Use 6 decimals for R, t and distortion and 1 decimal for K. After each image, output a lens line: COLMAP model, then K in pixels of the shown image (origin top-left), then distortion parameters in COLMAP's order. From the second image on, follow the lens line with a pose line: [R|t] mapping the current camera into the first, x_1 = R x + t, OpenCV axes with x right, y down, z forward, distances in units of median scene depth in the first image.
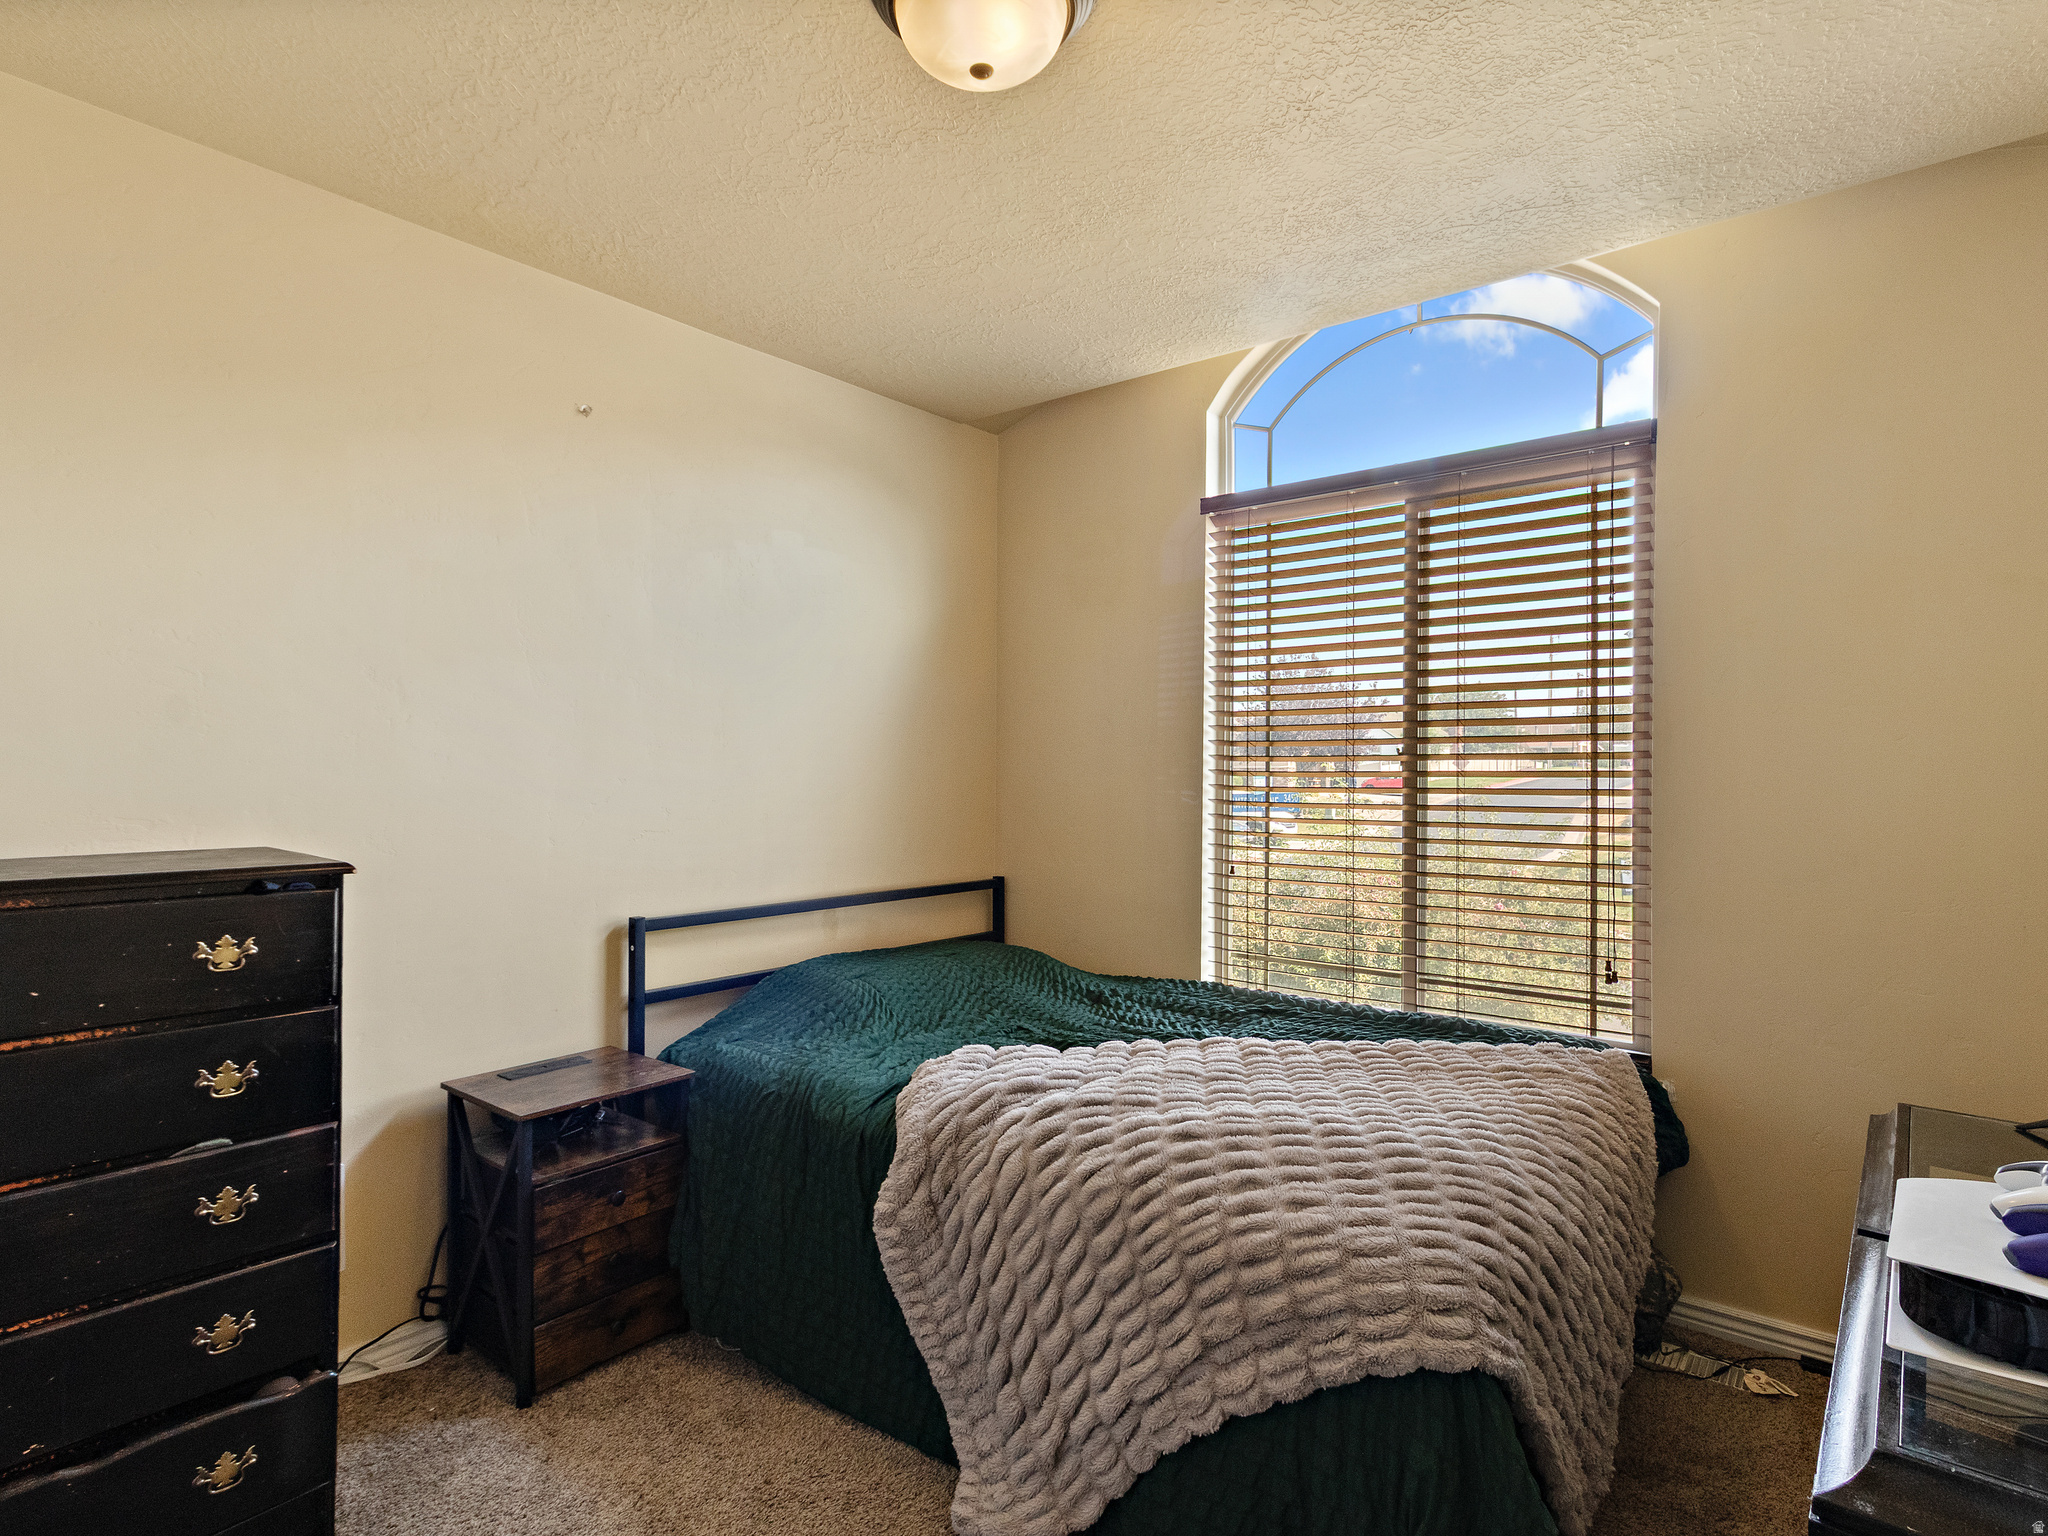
lens RADIAL K [[1075.7, 0, 1031.4], [0, 1075.7, 741.4], [0, 0, 1]] dist [-0.001759, -0.000348]
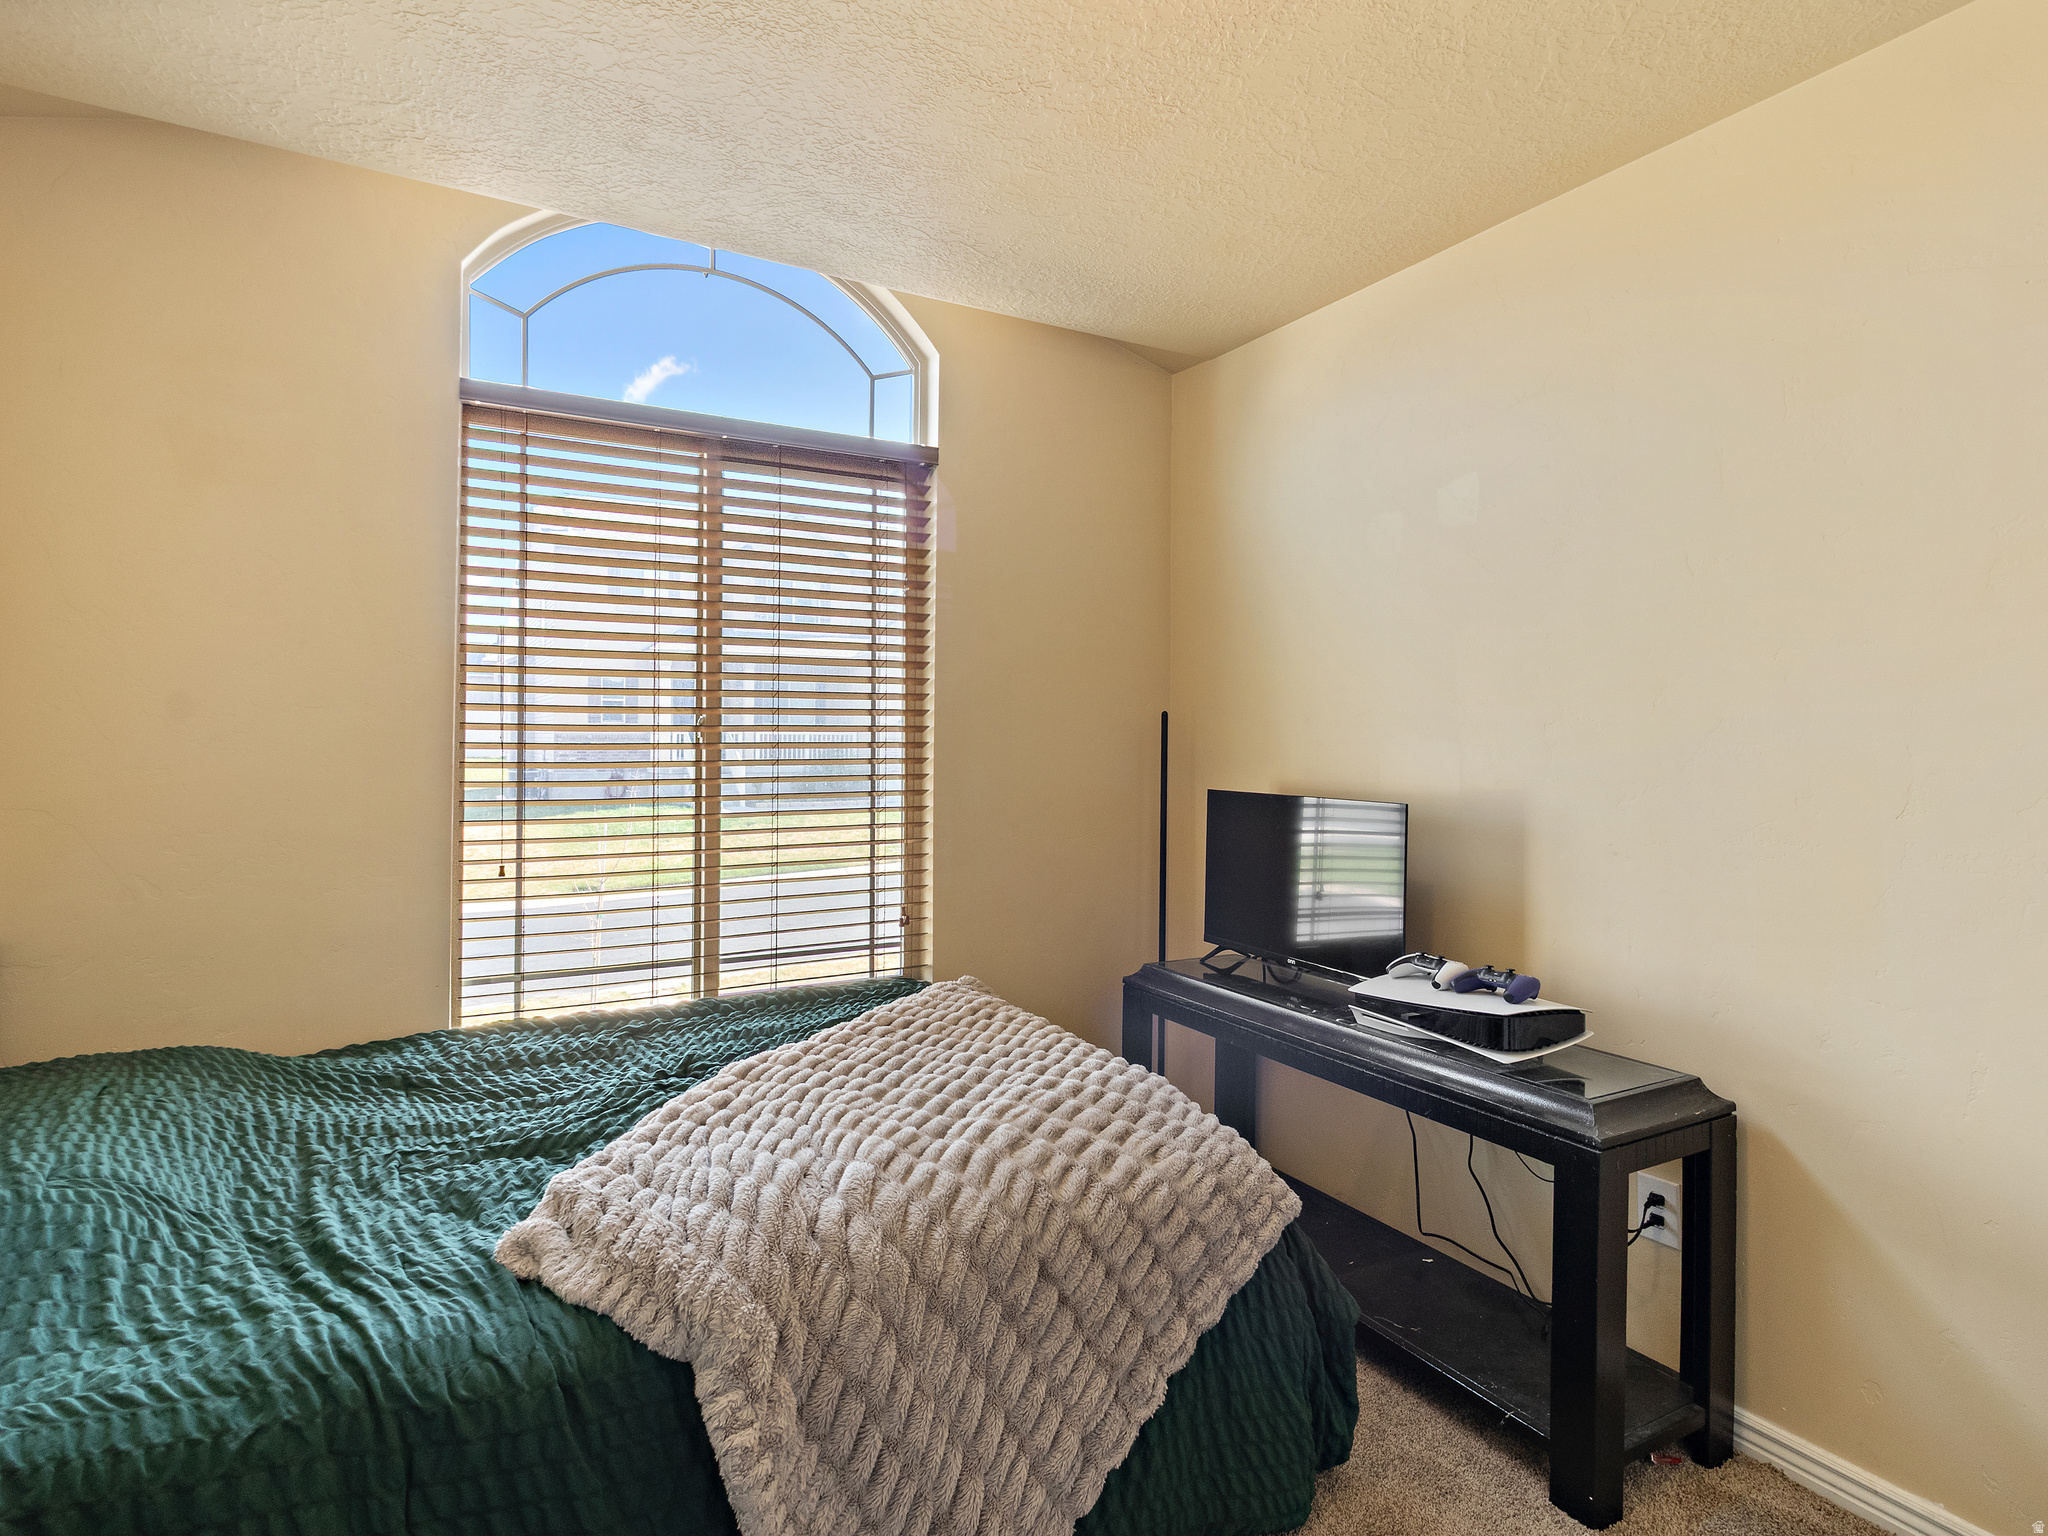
lens RADIAL K [[1075.7, 0, 1031.4], [0, 1075.7, 741.4], [0, 0, 1]] dist [-0.001759, -0.000348]
pose [[0.356395, -0.006319, 0.934314, -0.475675], [-0.025448, 0.999541, 0.016467, 0.002693], [-0.933989, -0.029645, 0.356071, 0.446018]]
